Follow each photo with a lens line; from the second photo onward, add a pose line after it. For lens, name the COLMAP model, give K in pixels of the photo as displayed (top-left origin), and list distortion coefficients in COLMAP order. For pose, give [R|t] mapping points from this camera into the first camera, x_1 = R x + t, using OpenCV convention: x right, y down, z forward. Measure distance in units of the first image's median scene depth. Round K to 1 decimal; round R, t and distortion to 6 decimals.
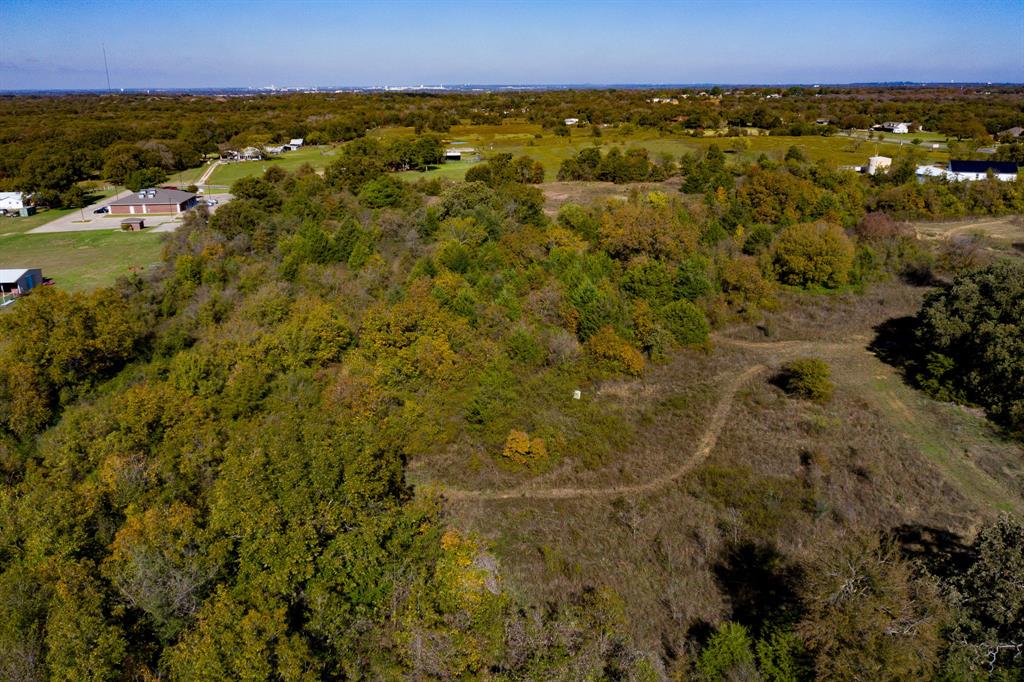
lens RADIAL K [[802.9, 0, 512.0], [0, 802.9, 341.0], [0, 0, 1]] dist [-0.027706, 0.010251]
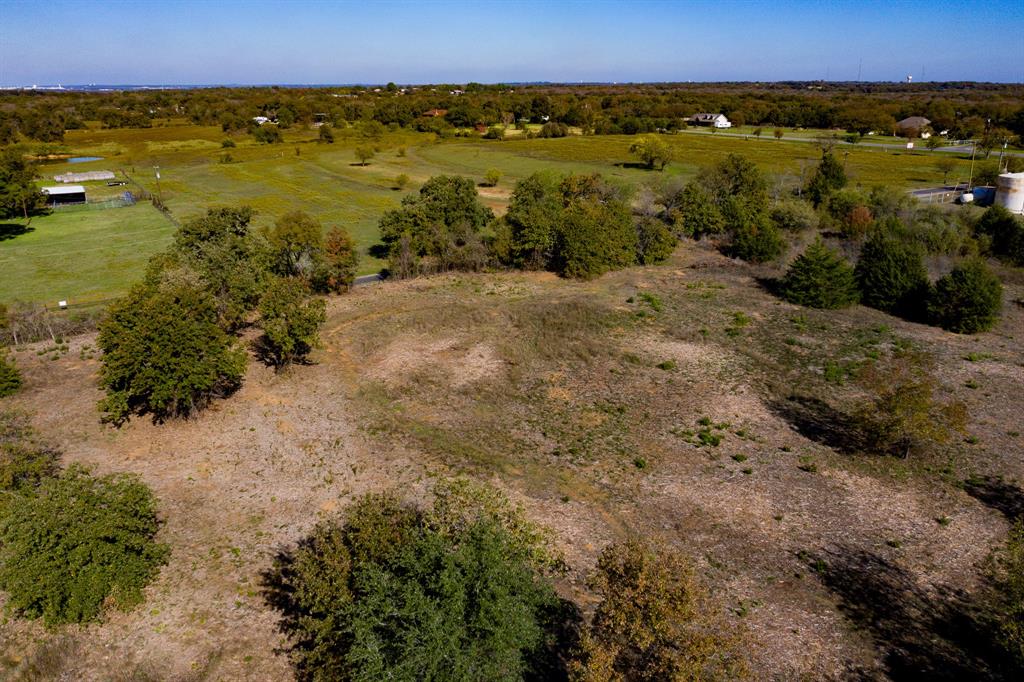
lens RADIAL K [[802.9, 0, 512.0], [0, 802.9, 341.0], [0, 0, 1]] dist [-0.027706, 0.010251]
pose [[0.916380, -0.116303, 0.383042, -0.033827], [0.116652, 0.992920, 0.022406, -0.178478], [-0.382936, 0.024150, 0.923459, 0.676018]]
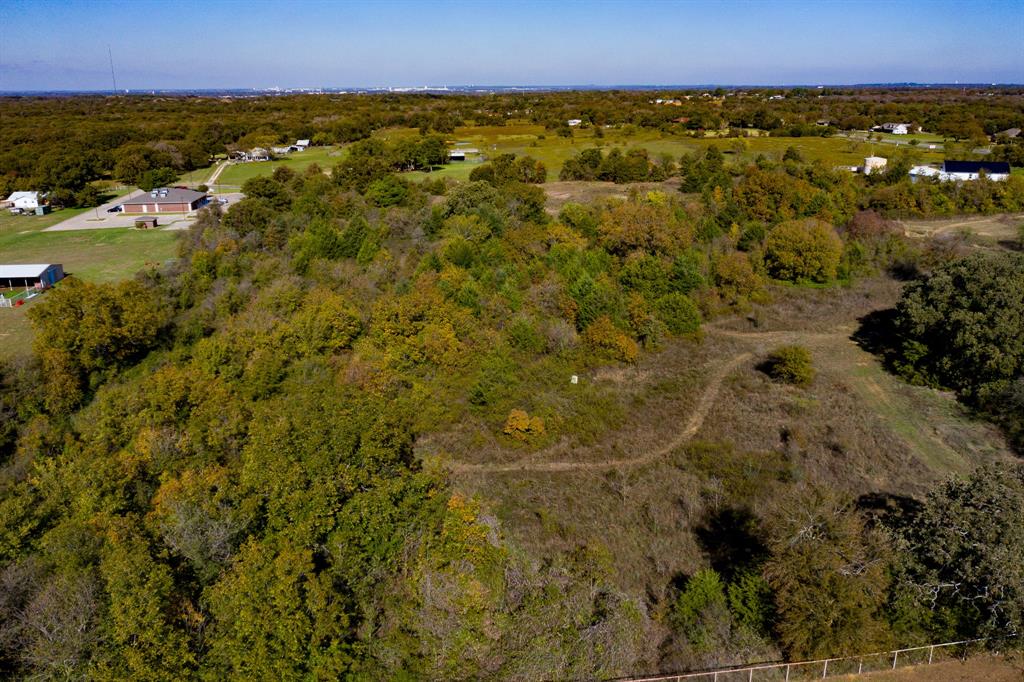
lens RADIAL K [[802.9, 0, 512.0], [0, 802.9, 341.0], [0, 0, 1]] dist [-0.027706, 0.010251]
pose [[0.999989, 0.001248, -0.004493, 0.001073], [-0.001253, 0.999998, -0.001221, 0.006026], [0.004492, 0.001226, 0.999989, -0.022709]]
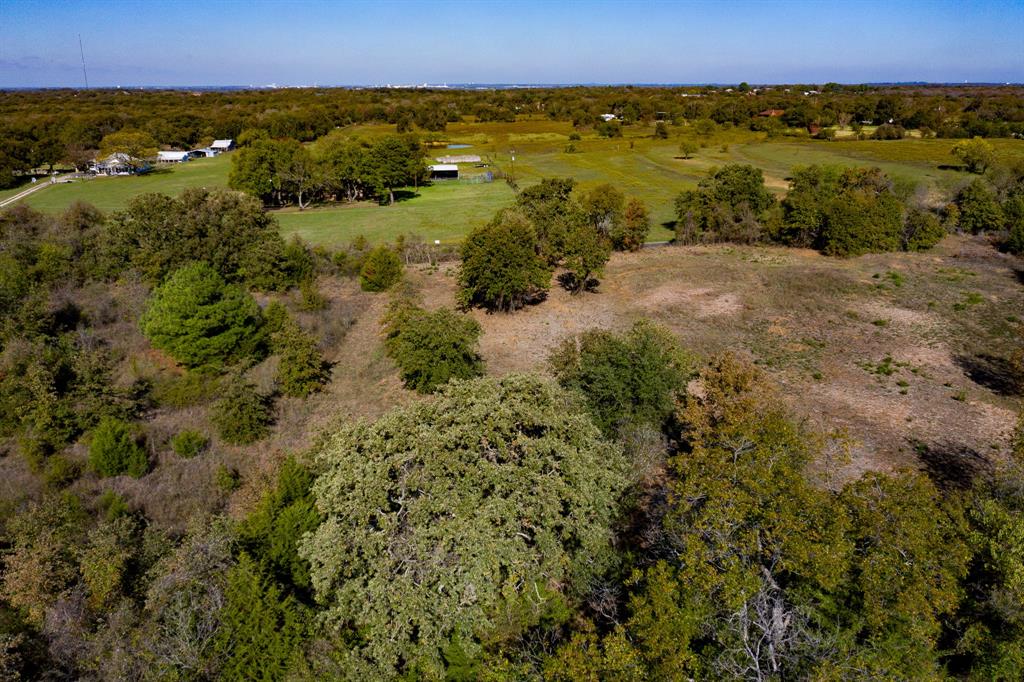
lens RADIAL K [[802.9, 0, 512.0], [0, 802.9, 341.0], [0, 0, 1]] dist [-0.027706, 0.010251]
pose [[0.999982, 0.004720, -0.003652, -0.030896], [-0.004719, 0.999989, 0.000294, -0.150880], [0.003653, -0.000277, 0.999993, 0.585534]]
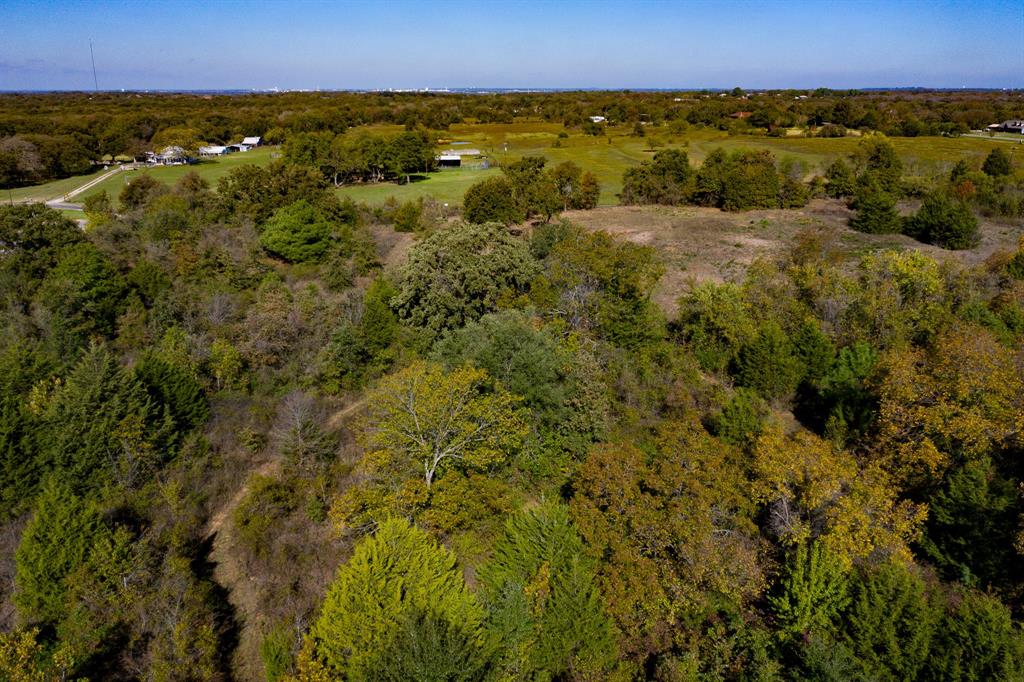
lens RADIAL K [[802.9, 0, 512.0], [0, 802.9, 341.0], [0, 0, 1]] dist [-0.027706, 0.010251]
pose [[0.999962, 0.007564, -0.004220, -0.020951], [-0.007584, 0.999961, -0.004540, -0.098148], [0.004185, 0.004572, 0.999981, 0.419348]]
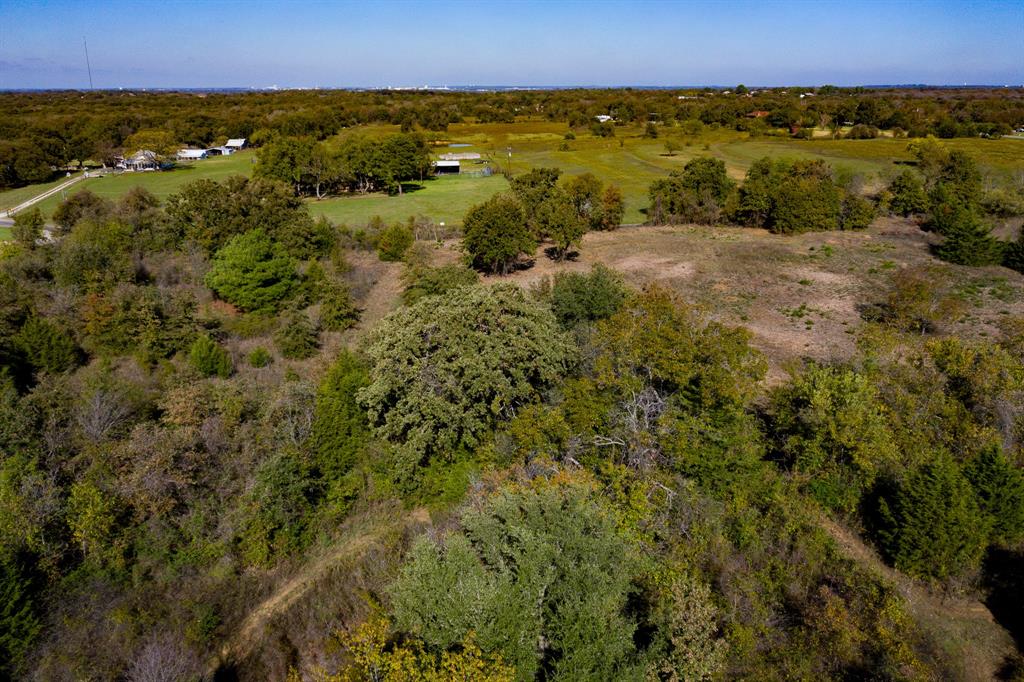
lens RADIAL K [[802.9, 0, 512.0], [0, 802.9, 341.0], [0, 0, 1]] dist [-0.027706, 0.010251]
pose [[0.999974, 0.005956, -0.004122, -0.026824], [-0.005964, 0.999980, -0.002001, -0.128724], [0.004110, 0.002026, 0.999990, 0.513905]]
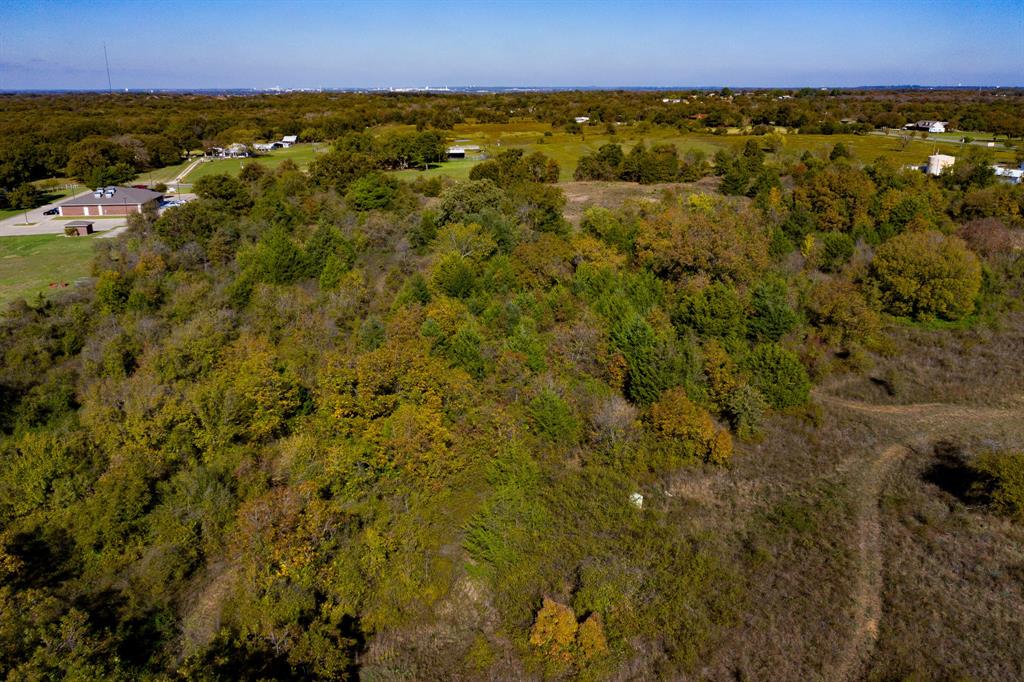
lens RADIAL K [[802.9, 0, 512.0], [0, 802.9, 341.0], [0, 0, 1]] dist [-0.027706, 0.010251]
pose [[0.999973, 0.005747, -0.004586, -0.006617], [-0.005759, 0.999980, -0.002631, -0.021398], [0.004571, 0.002658, 0.999986, 0.122918]]
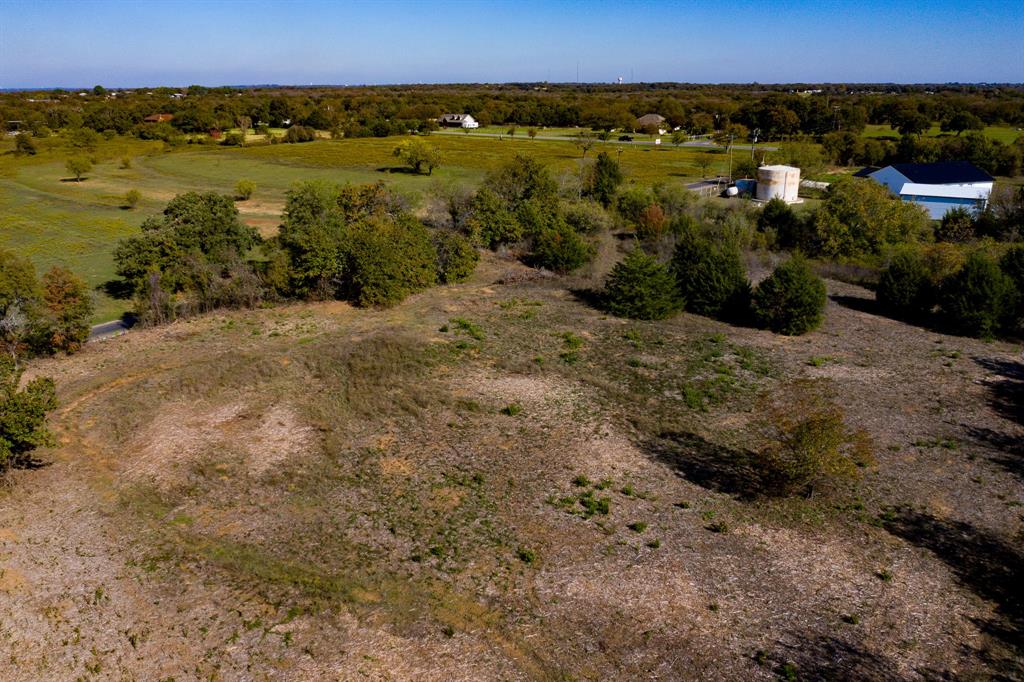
lens RADIAL K [[802.9, 0, 512.0], [0, 802.9, 341.0], [0, 0, 1]] dist [-0.027706, 0.010251]
pose [[0.745739, -0.196004, 0.636754, -0.024991], [0.198984, 0.977648, 0.067895, -0.192336], [-0.635829, 0.076072, 0.768072, 0.728008]]
